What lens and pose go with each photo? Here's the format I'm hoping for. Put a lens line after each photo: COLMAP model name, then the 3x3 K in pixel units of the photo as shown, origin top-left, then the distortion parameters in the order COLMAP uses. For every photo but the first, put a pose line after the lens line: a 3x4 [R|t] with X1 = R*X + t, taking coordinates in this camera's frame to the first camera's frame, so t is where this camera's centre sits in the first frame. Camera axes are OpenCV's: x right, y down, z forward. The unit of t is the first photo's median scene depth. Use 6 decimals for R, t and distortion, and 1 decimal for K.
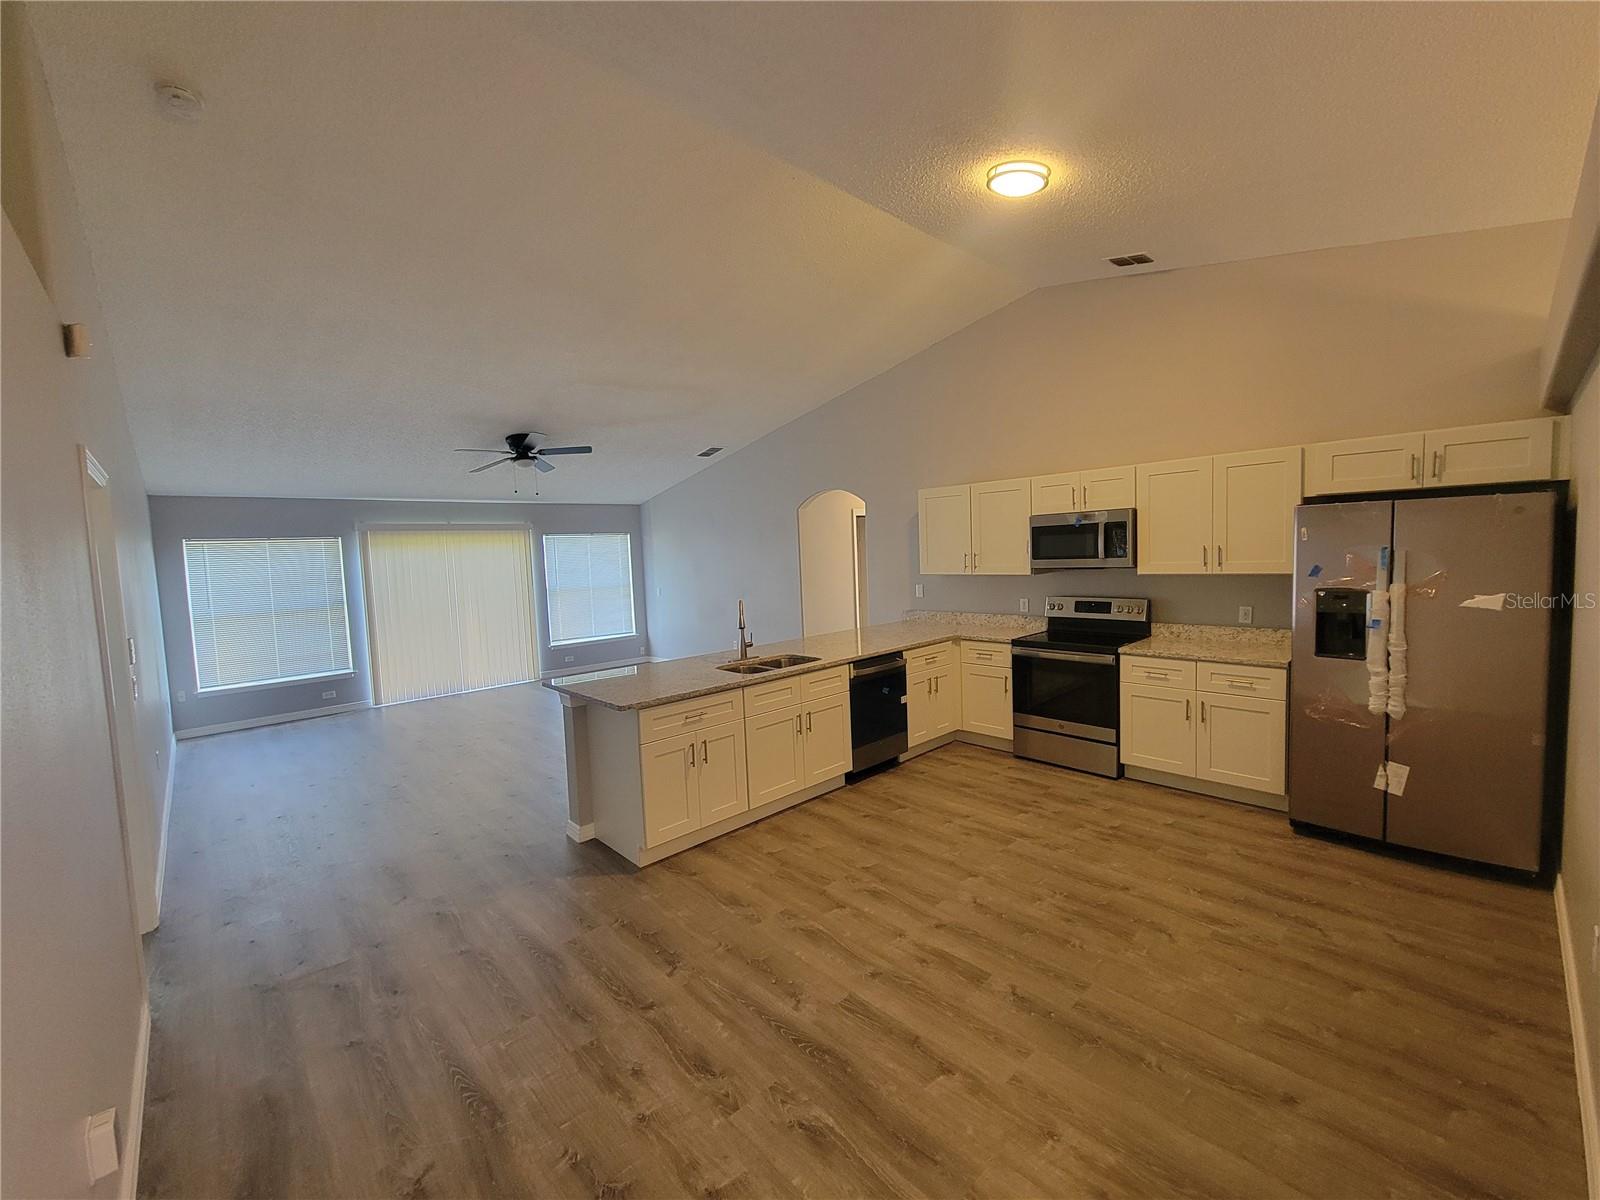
lens RADIAL K [[652.4, 0, 794.2], [0, 652.4, 594.5], [0, 0, 1]] dist [0.000182, -0.000920]
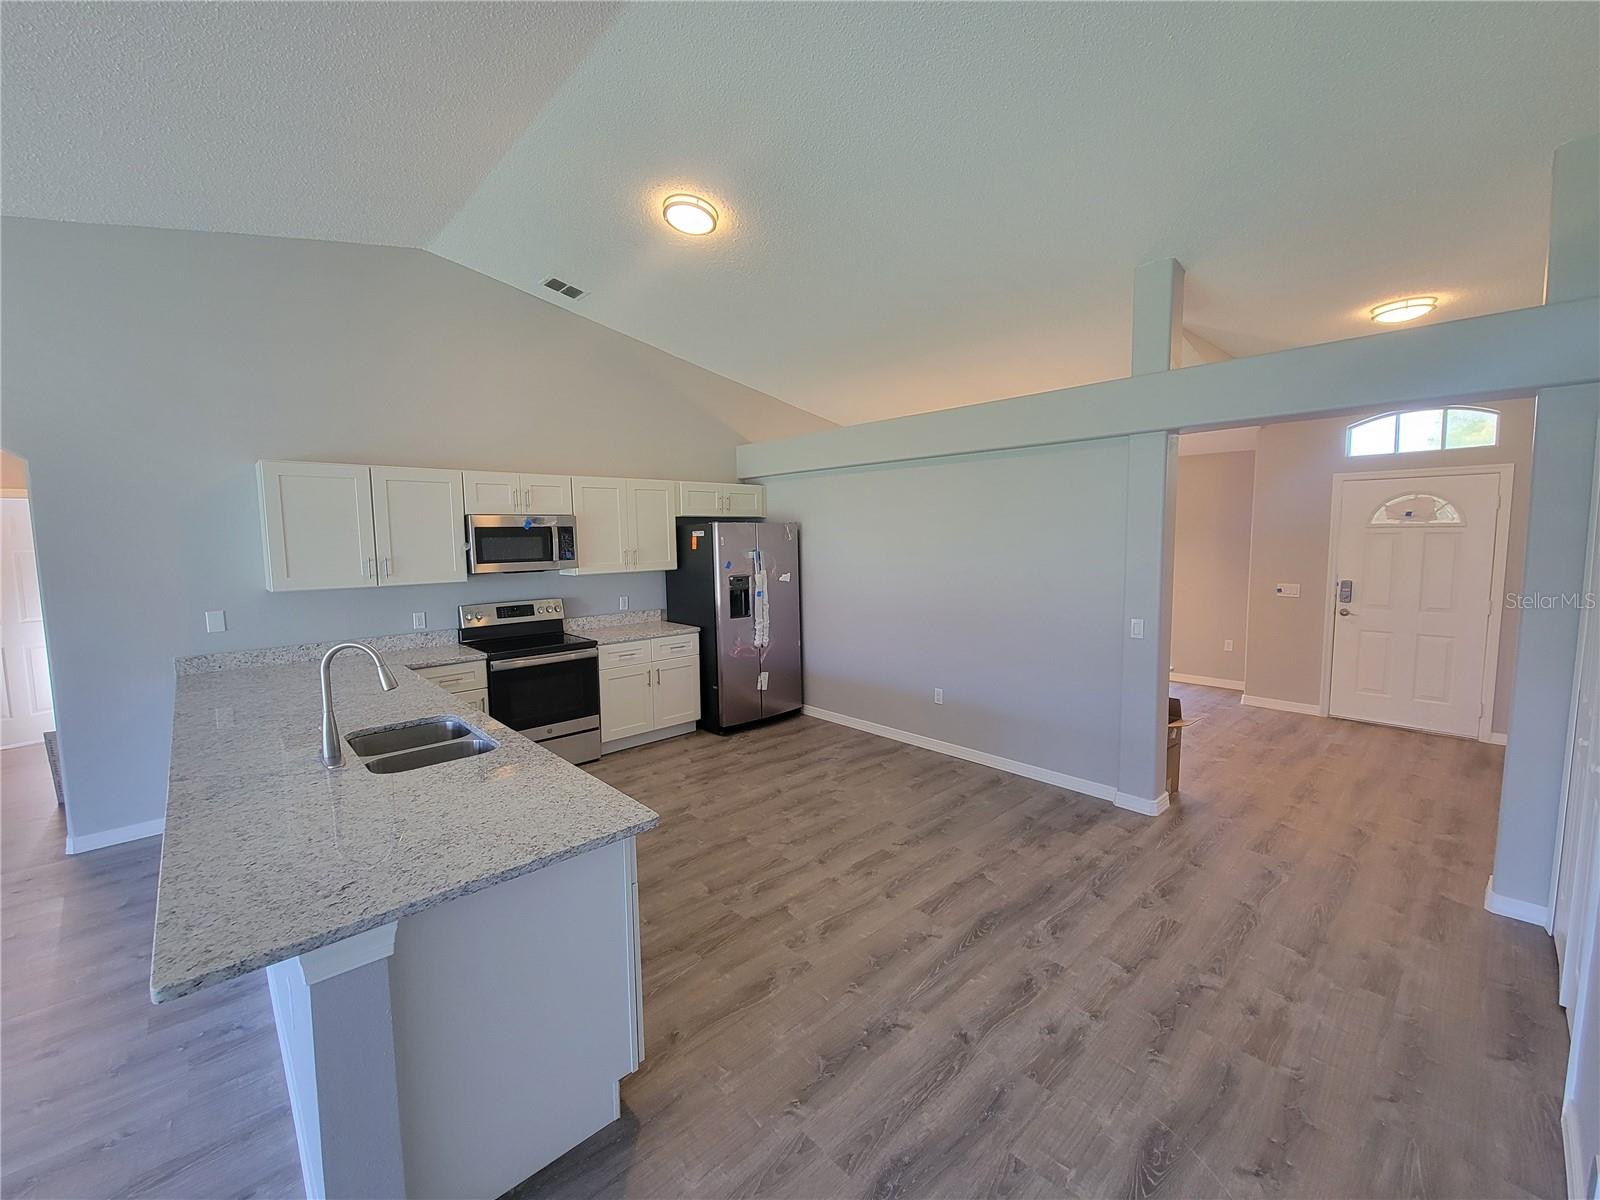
lens RADIAL K [[652.4, 0, 794.2], [0, 652.4, 594.5], [0, 0, 1]] dist [0.000182, -0.000920]
pose [[-0.000101, -0.052704, 0.998610, -0.902086], [0.082089, 0.995239, 0.052535, -0.039403], [-0.996625, 0.081980, 0.004226, 0.971179]]
